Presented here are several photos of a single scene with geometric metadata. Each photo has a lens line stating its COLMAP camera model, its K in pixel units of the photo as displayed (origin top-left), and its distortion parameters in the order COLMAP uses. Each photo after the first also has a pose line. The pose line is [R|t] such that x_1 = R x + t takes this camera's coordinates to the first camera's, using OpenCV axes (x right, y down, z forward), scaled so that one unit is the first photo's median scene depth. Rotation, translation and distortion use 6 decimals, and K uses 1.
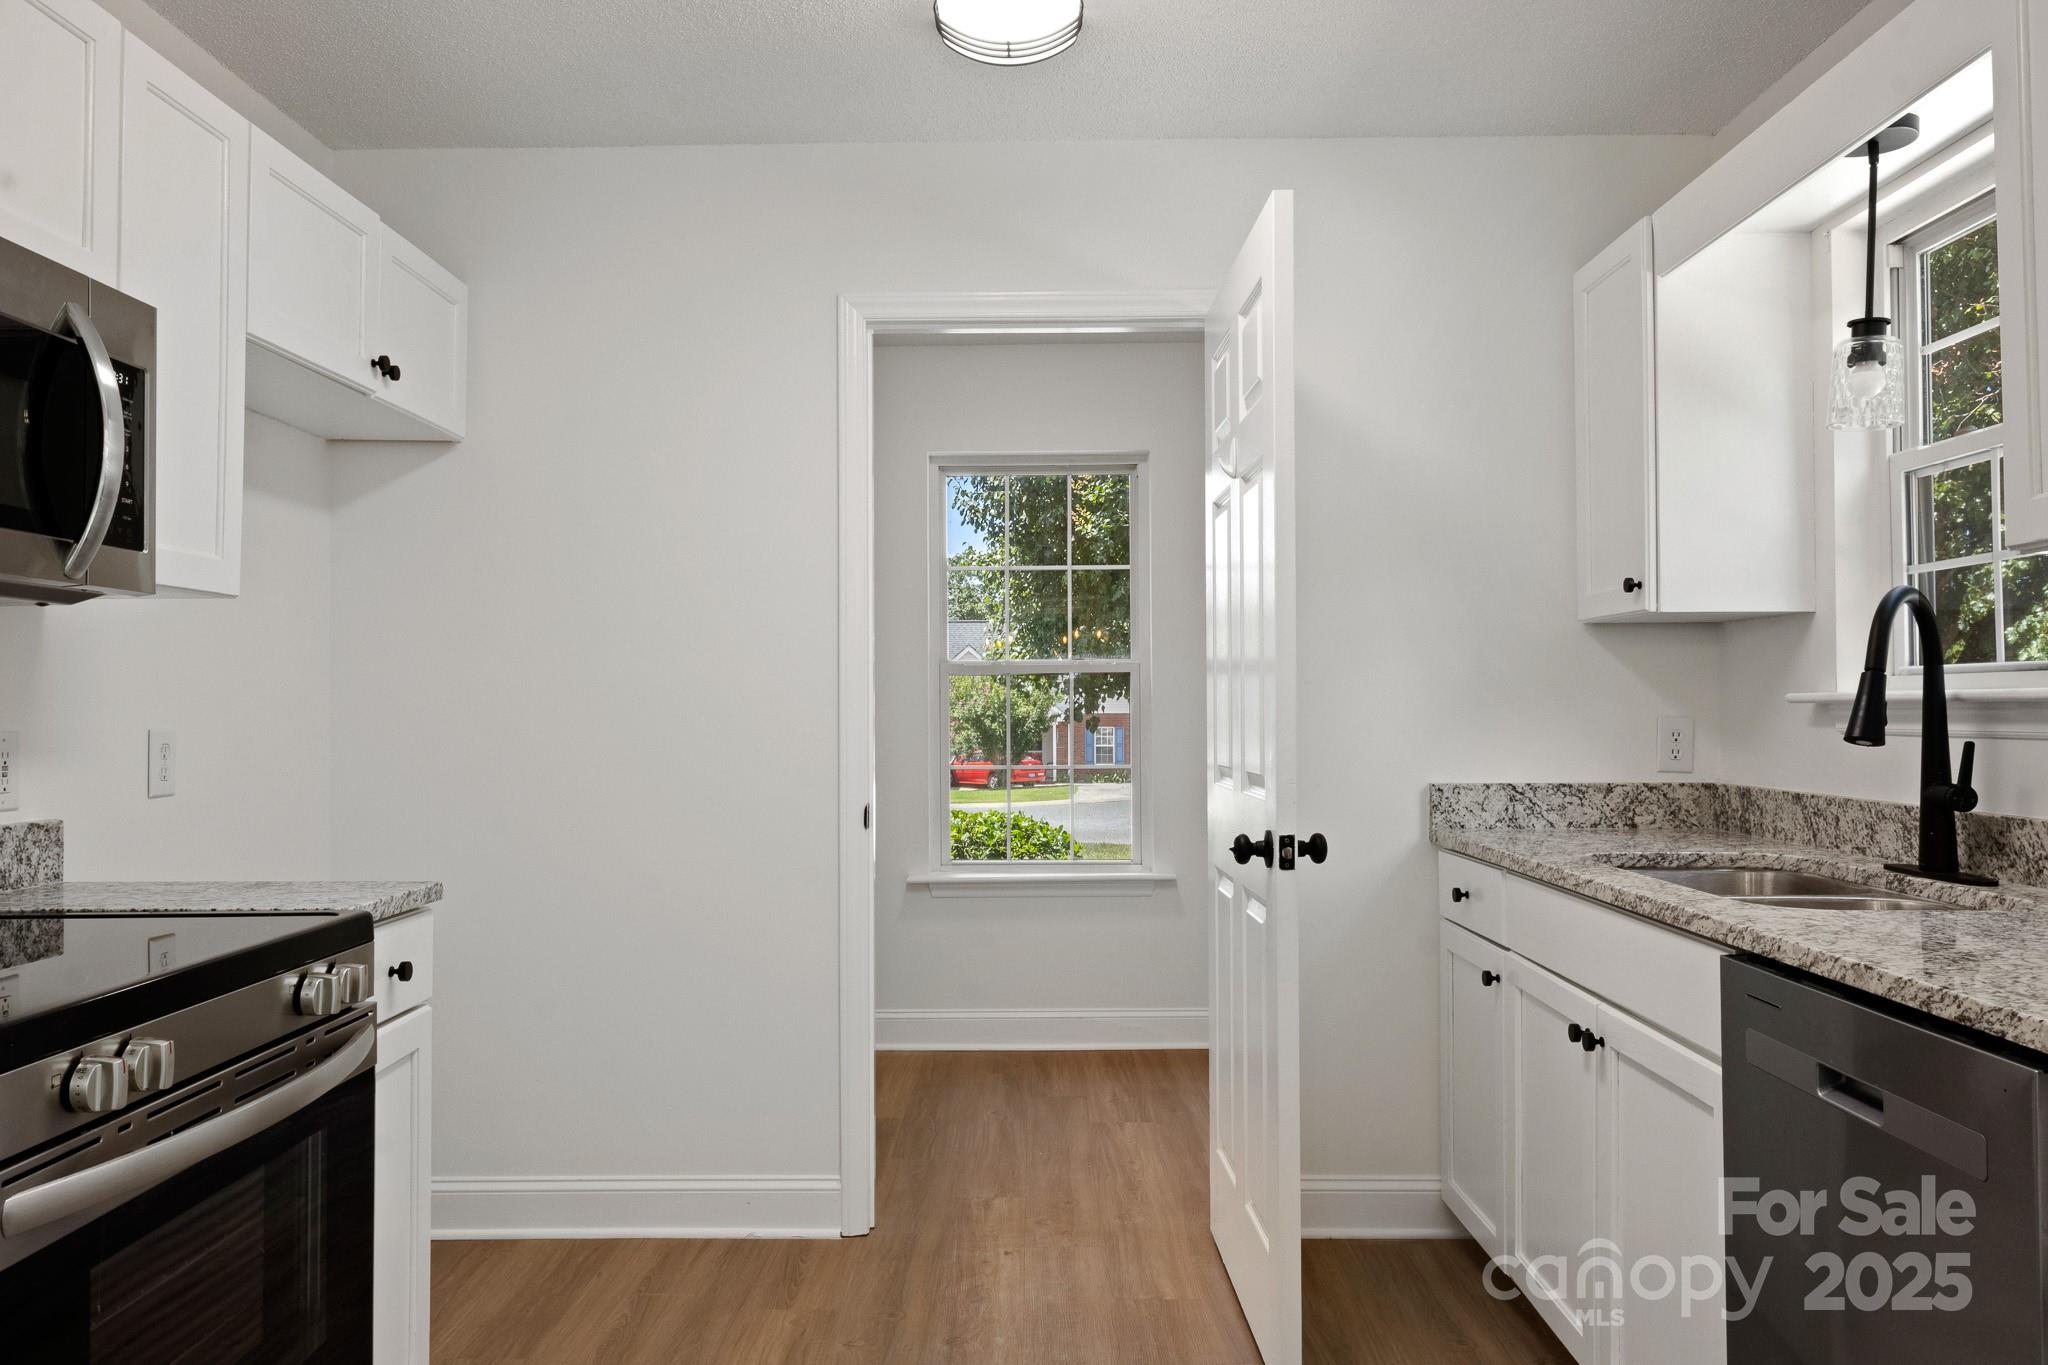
lens RADIAL K [[1401.1, 0, 1024.0], [0, 1401.1, 682.5], [0, 0, 1]] dist [0.003007, 0.002009]
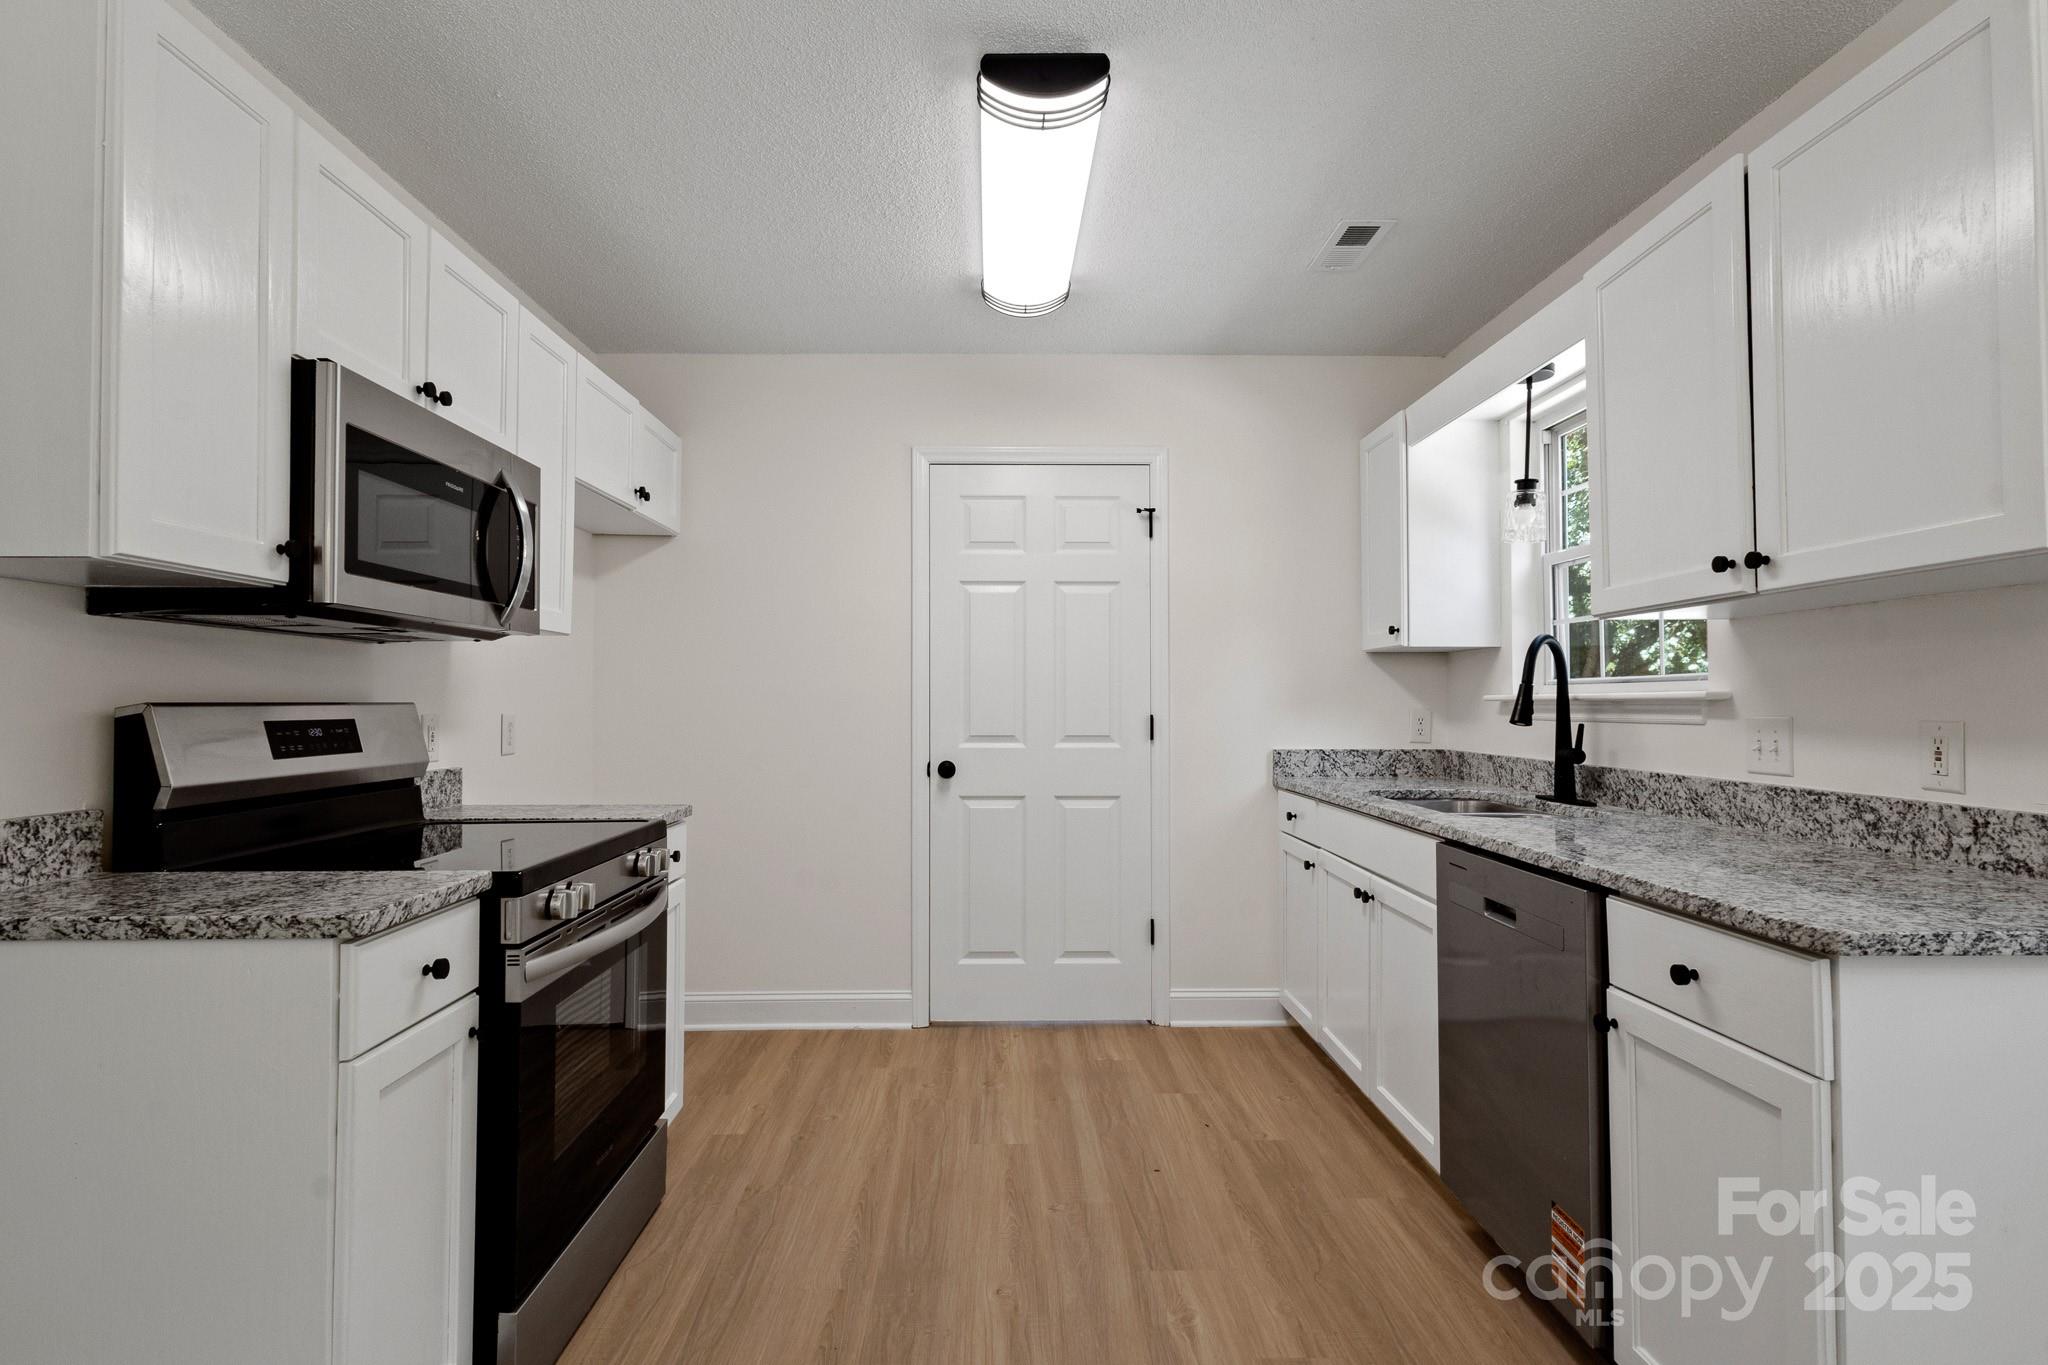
lens RADIAL K [[996.8, 0, 1012.9], [0, 996.8, 680.7], [0, 0, 1]] dist [0.002778, 0.000045]
pose [[0.999519, 0.004036, 0.030751, -0.061789], [-0.003931, 0.999986, -0.003445, -0.003728], [-0.030765, 0.003322, 0.999521, -0.191147]]
